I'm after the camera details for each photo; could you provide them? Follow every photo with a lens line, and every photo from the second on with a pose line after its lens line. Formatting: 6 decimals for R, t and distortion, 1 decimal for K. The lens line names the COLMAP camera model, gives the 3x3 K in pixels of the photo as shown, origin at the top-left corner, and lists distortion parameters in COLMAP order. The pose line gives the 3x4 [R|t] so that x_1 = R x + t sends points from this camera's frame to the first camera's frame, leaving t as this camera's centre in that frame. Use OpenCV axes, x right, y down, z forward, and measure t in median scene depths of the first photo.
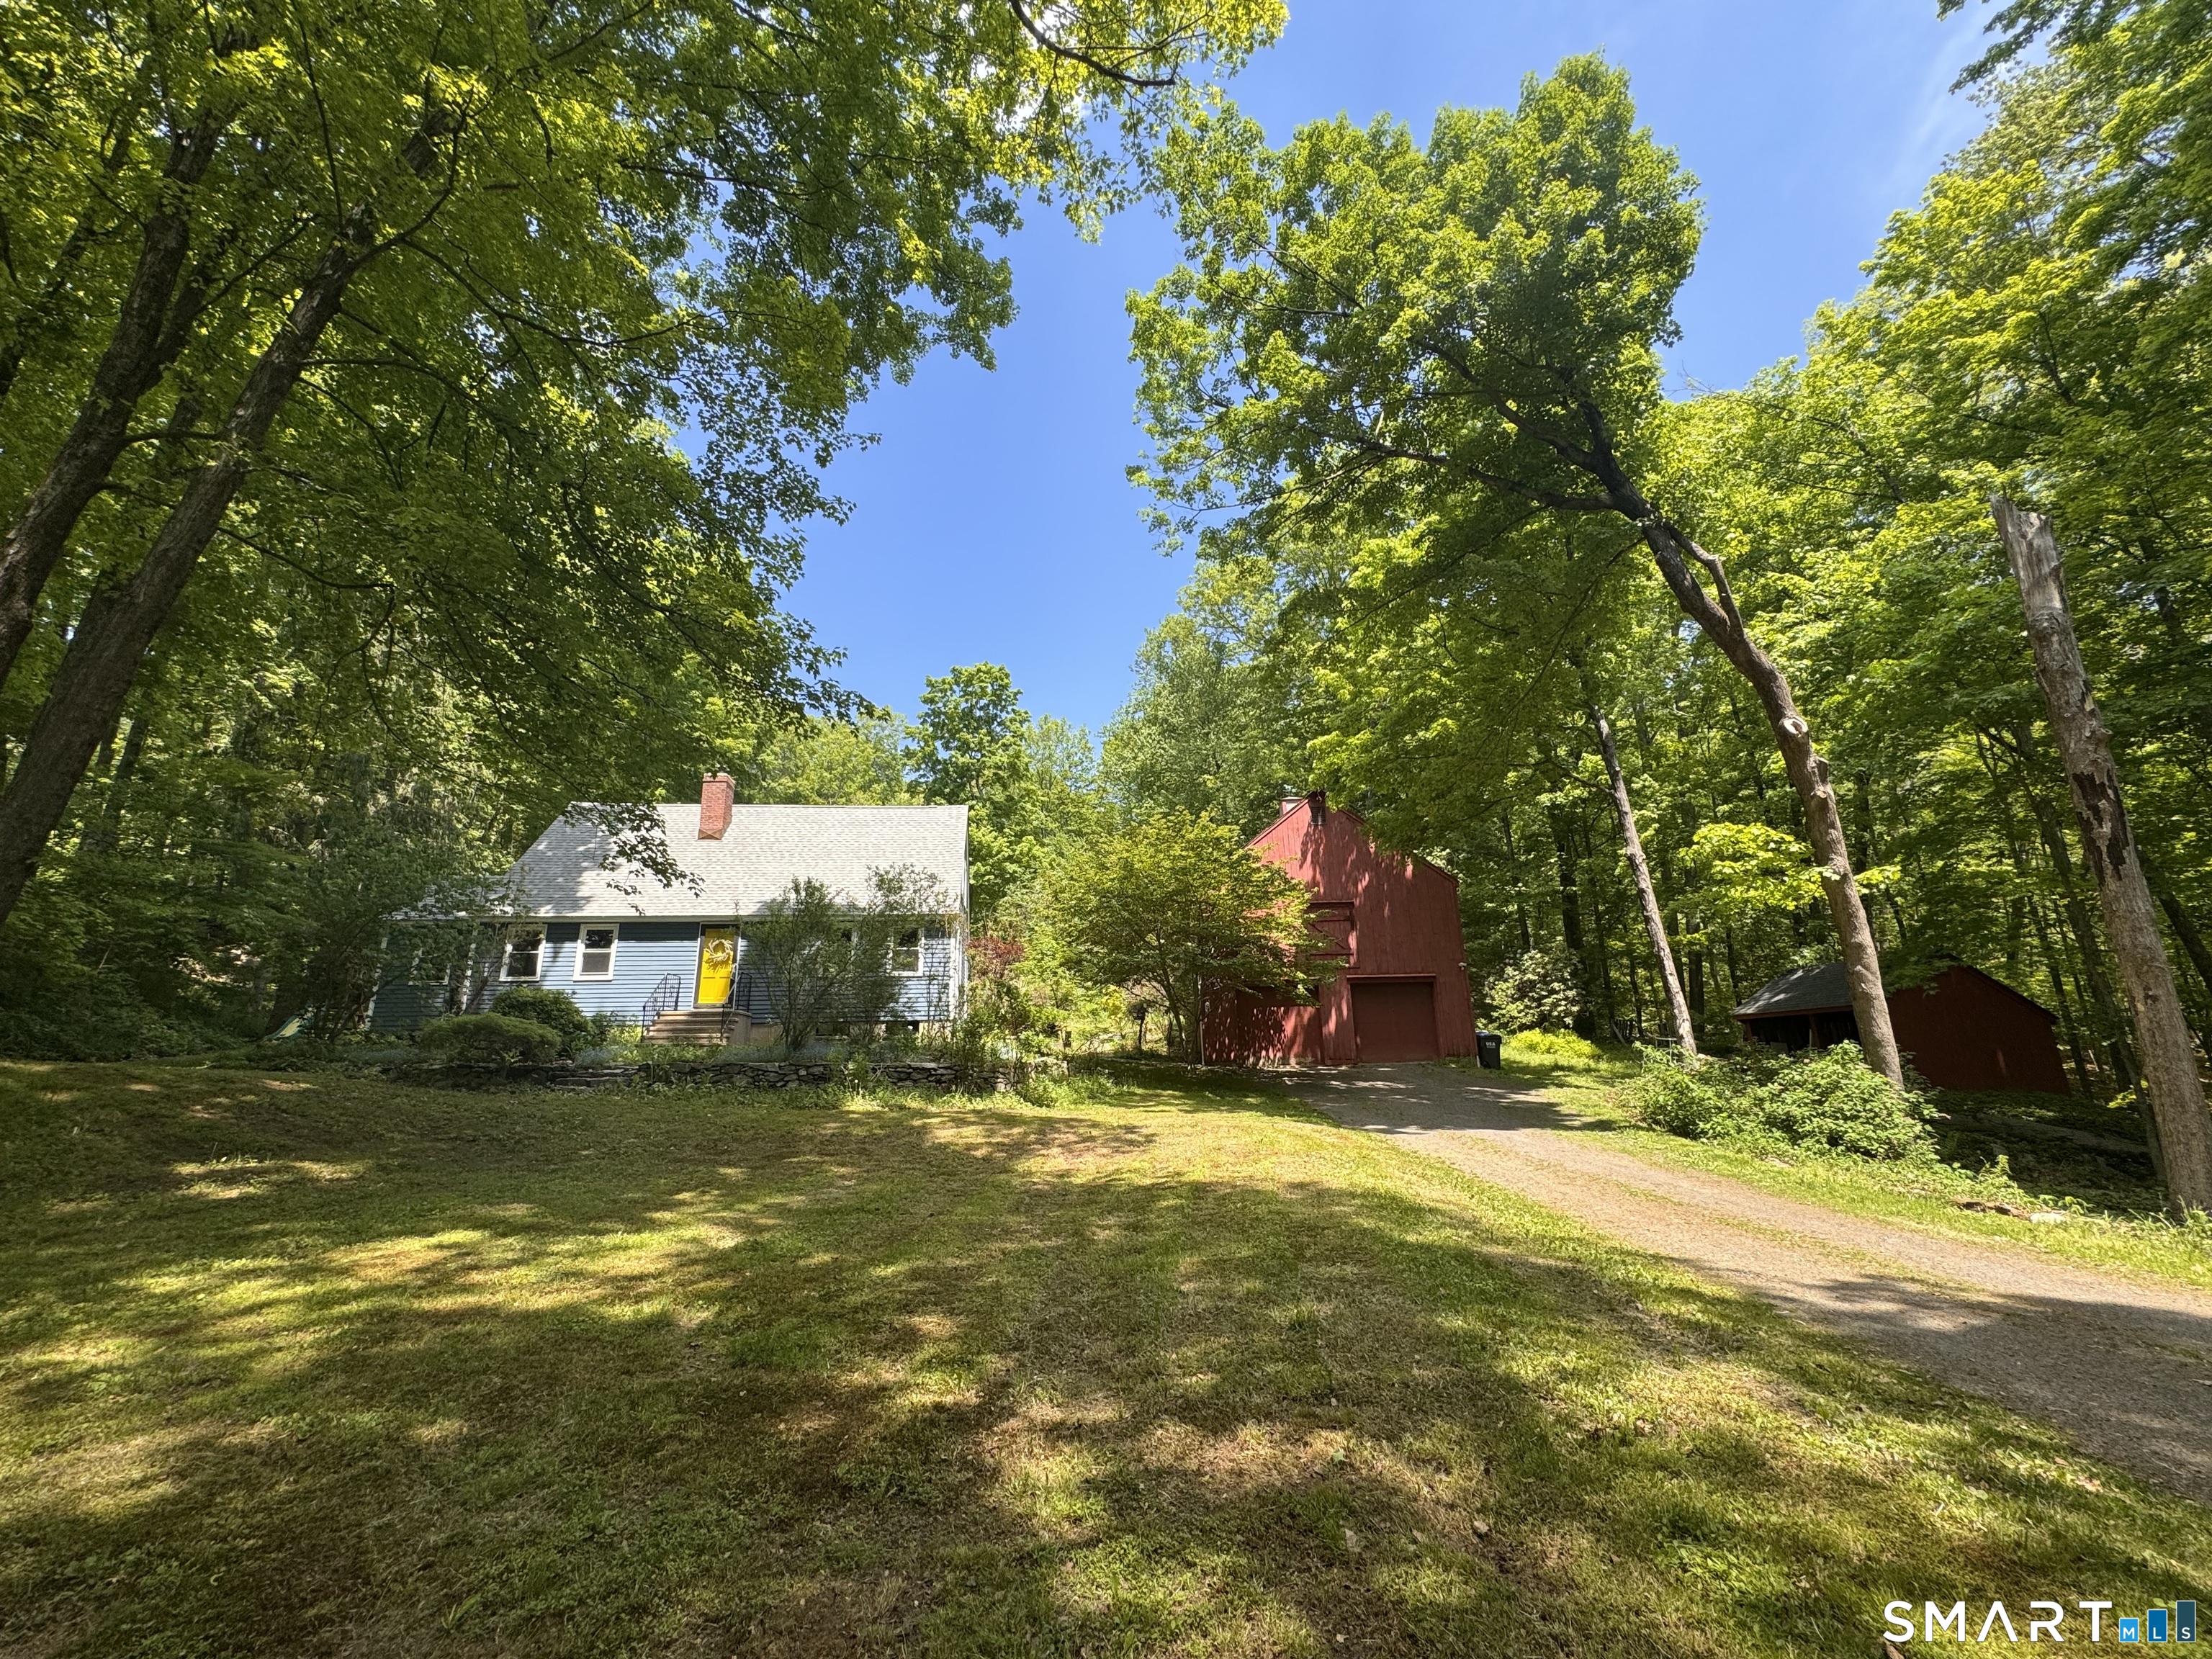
lens RADIAL K [[889.2, 0, 1106.0], [0, 889.2, 829.5], [0, 0, 1]] dist [-0.003872, 0.000236]
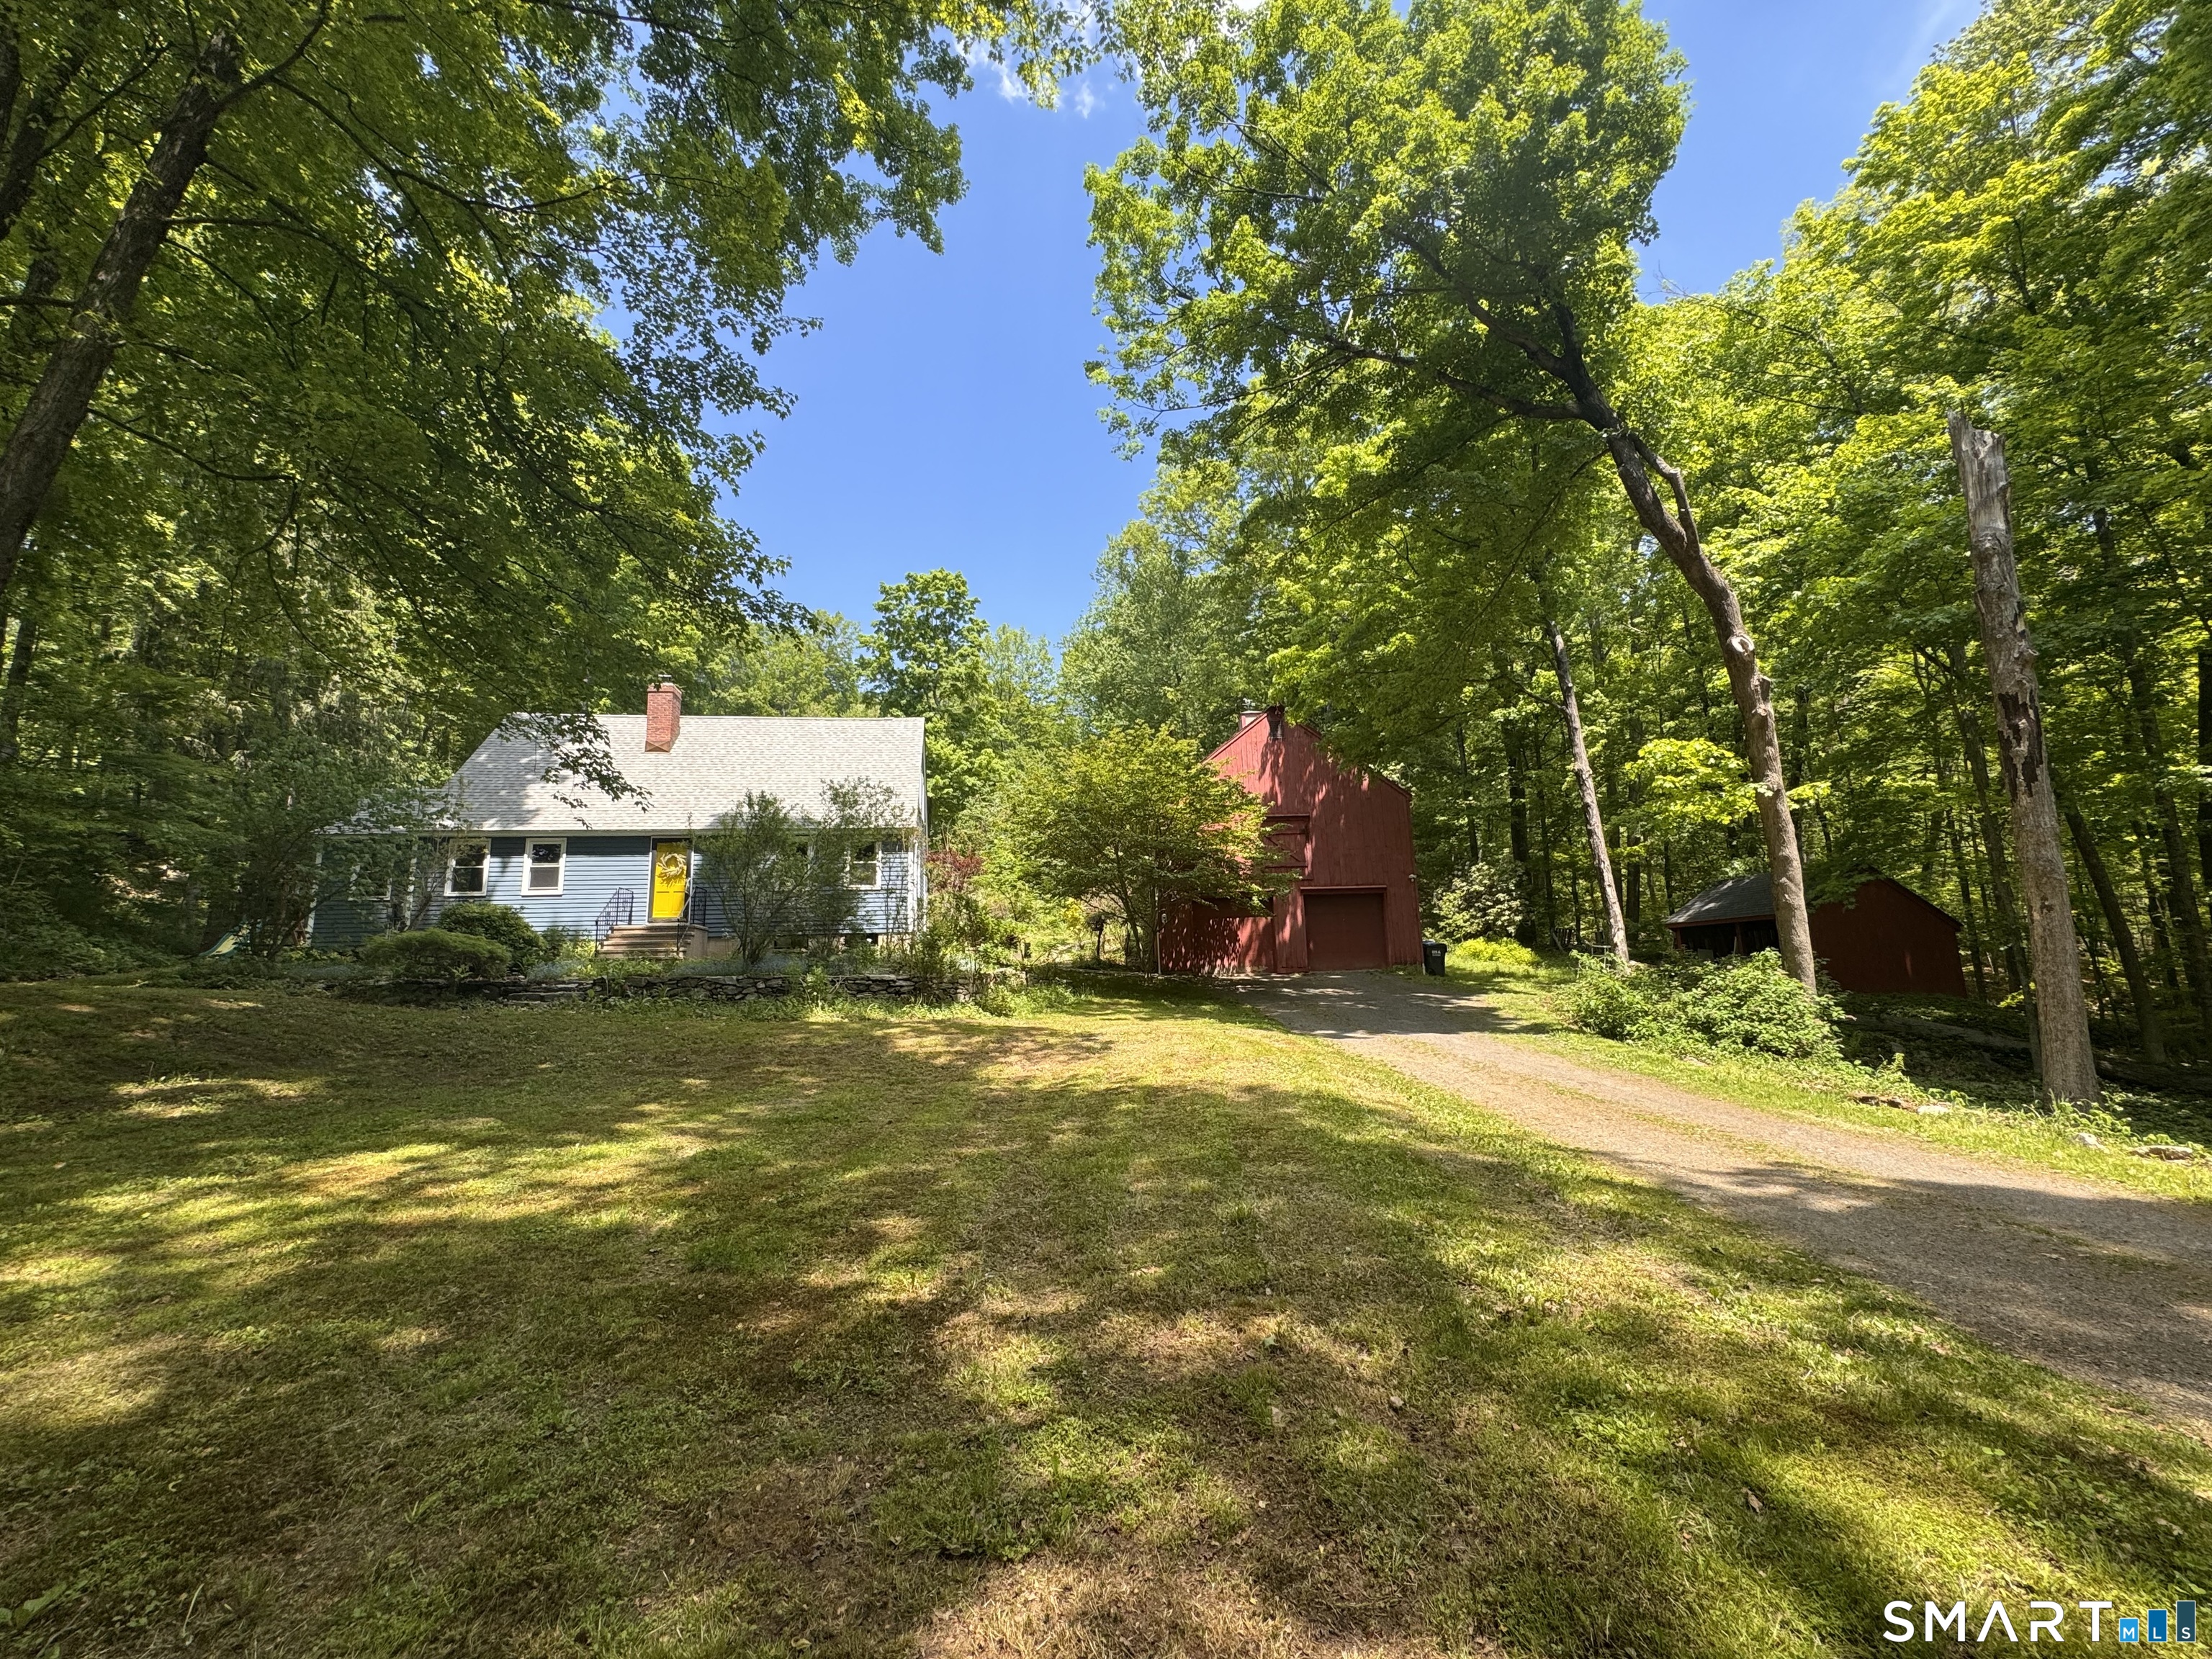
lens RADIAL K [[888.2, 0, 1106.0], [0, 888.2, 829.5], [0, 0, 1]] dist [-0.003524, -0.000027]
pose [[0.999019, -0.000184, 0.044275, 0.002644], [-0.004157, 0.995183, 0.097945, -0.001287], [-0.044079, -0.098033, 0.994206, 0.001302]]
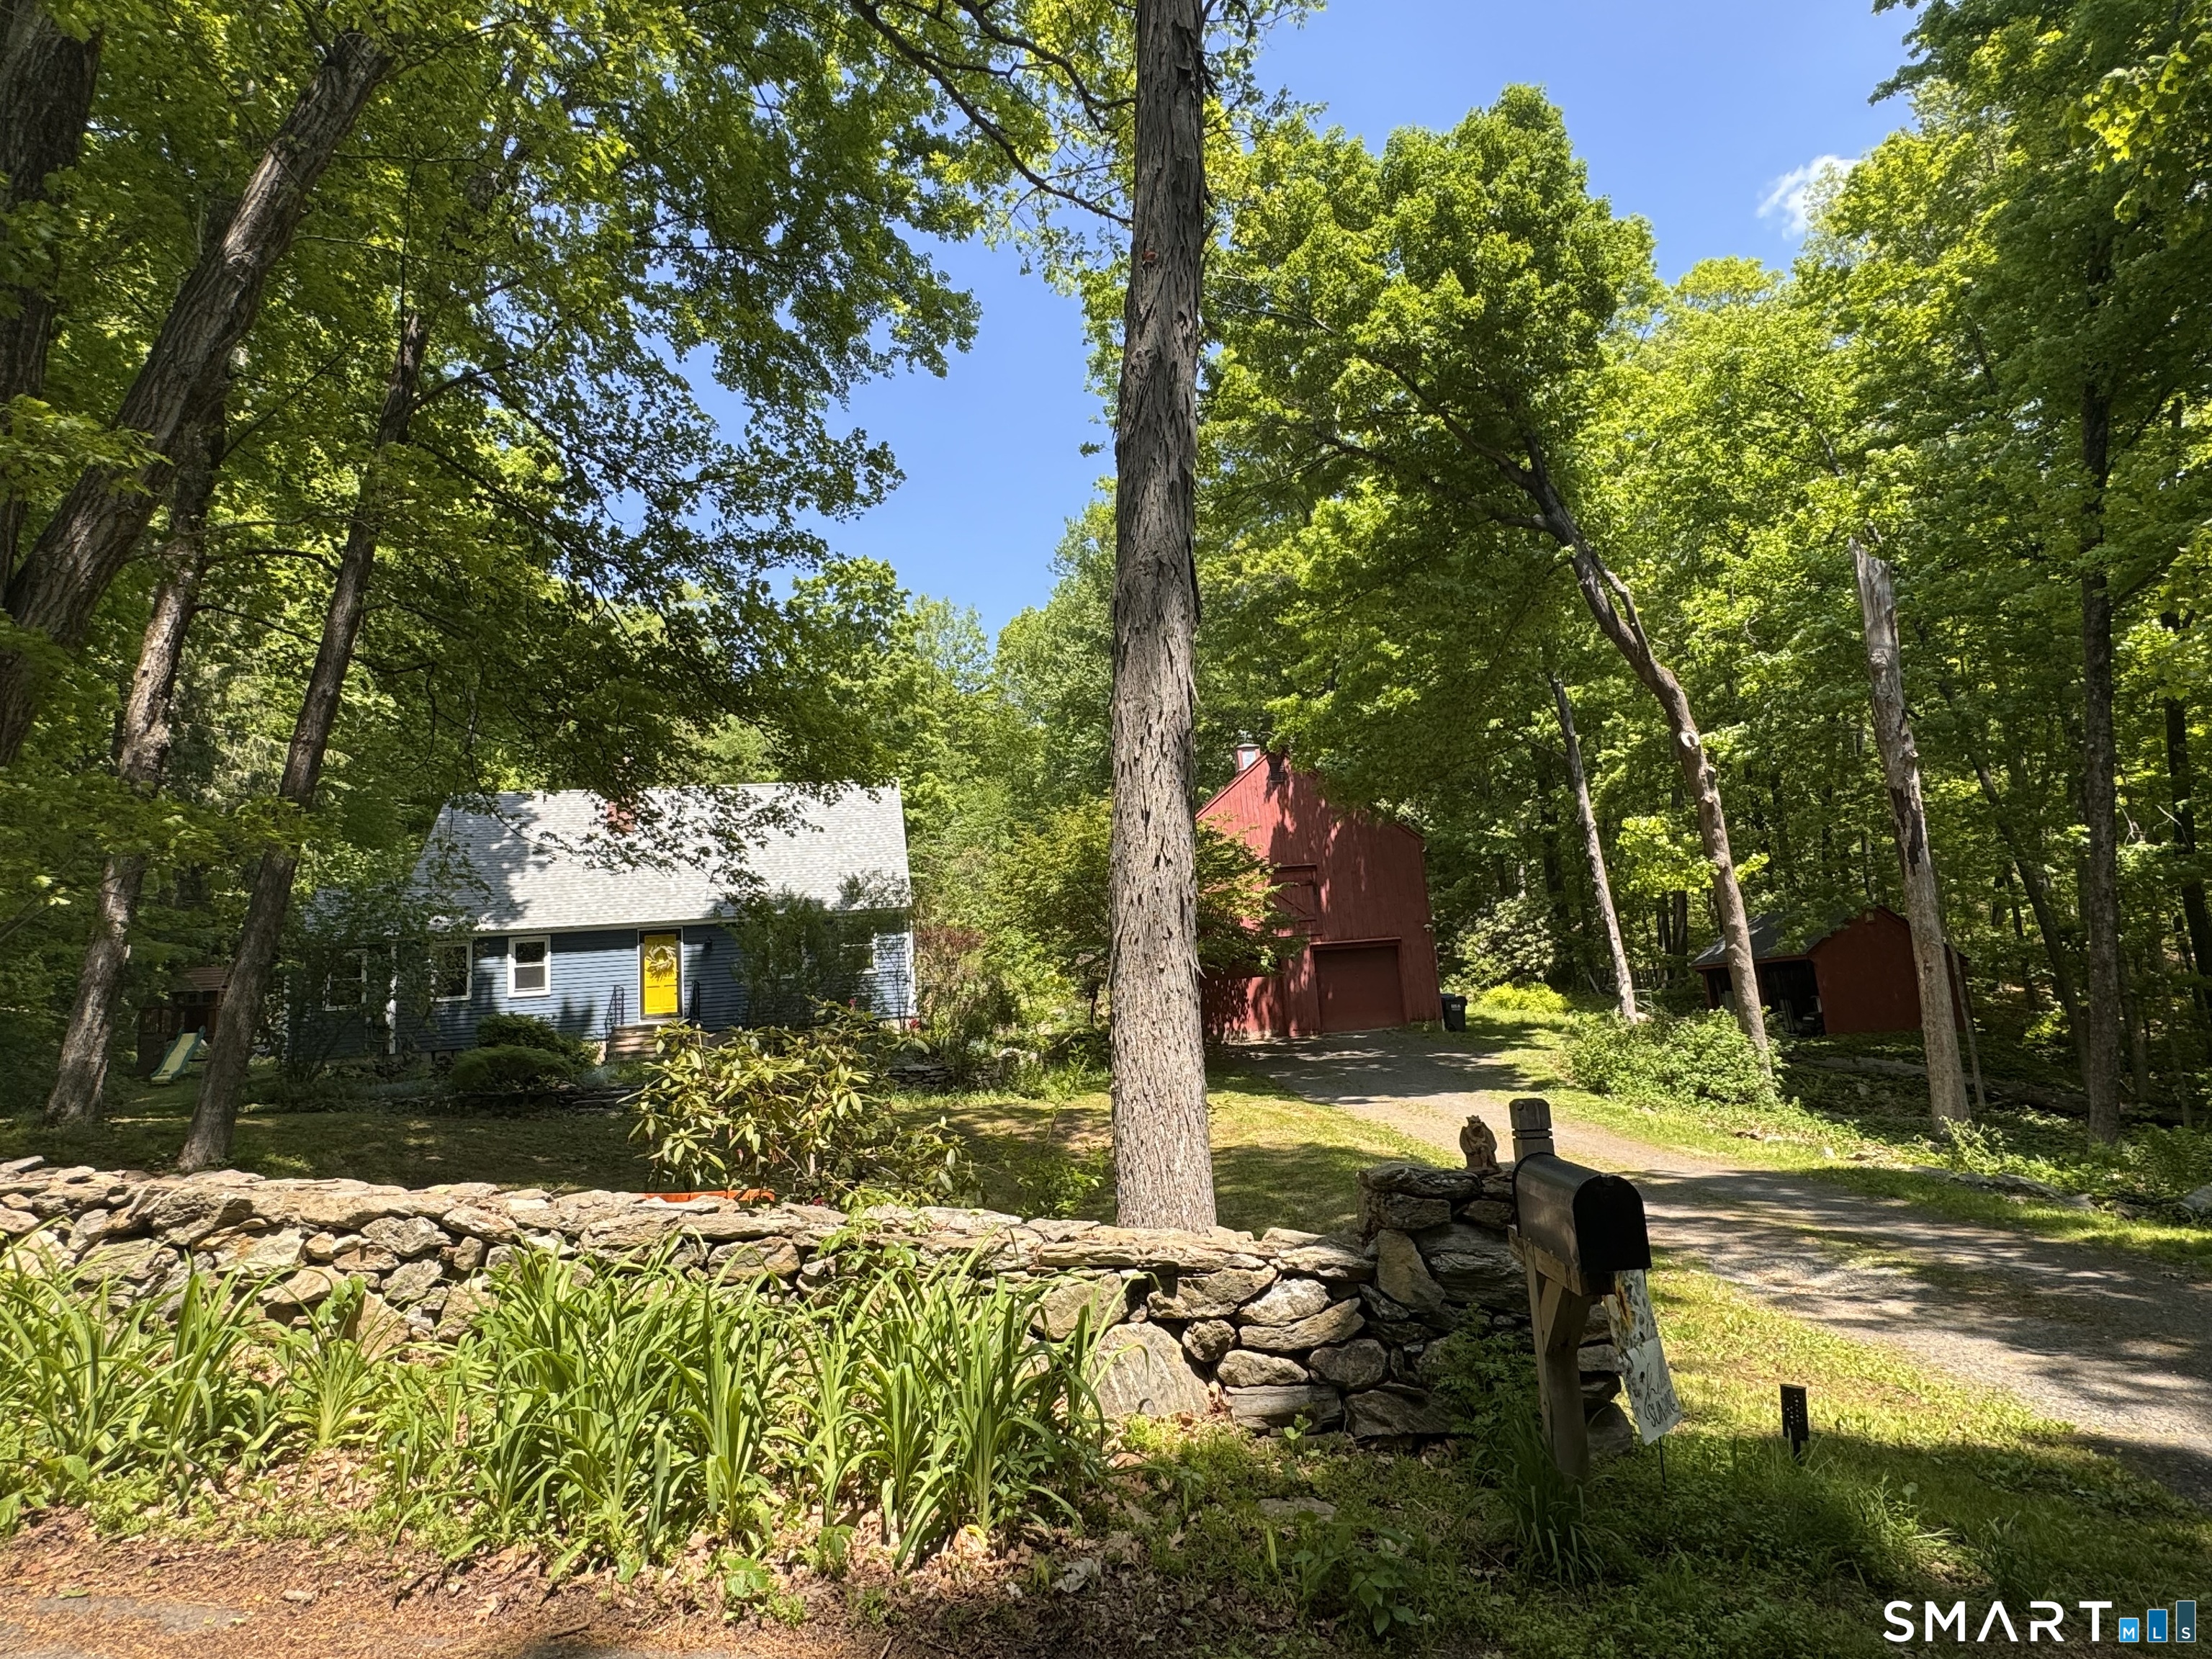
lens RADIAL K [[1235.8, 0, 1106.0], [0, 1235.8, 829.5], [0, 0, 1]] dist [0.004471, 0.000546]
pose [[0.994266, -0.037107, 0.100287, -0.091661], [0.026675, 0.994279, 0.103430, -0.124010], [-0.103552, -0.100162, 0.989568, -0.342405]]
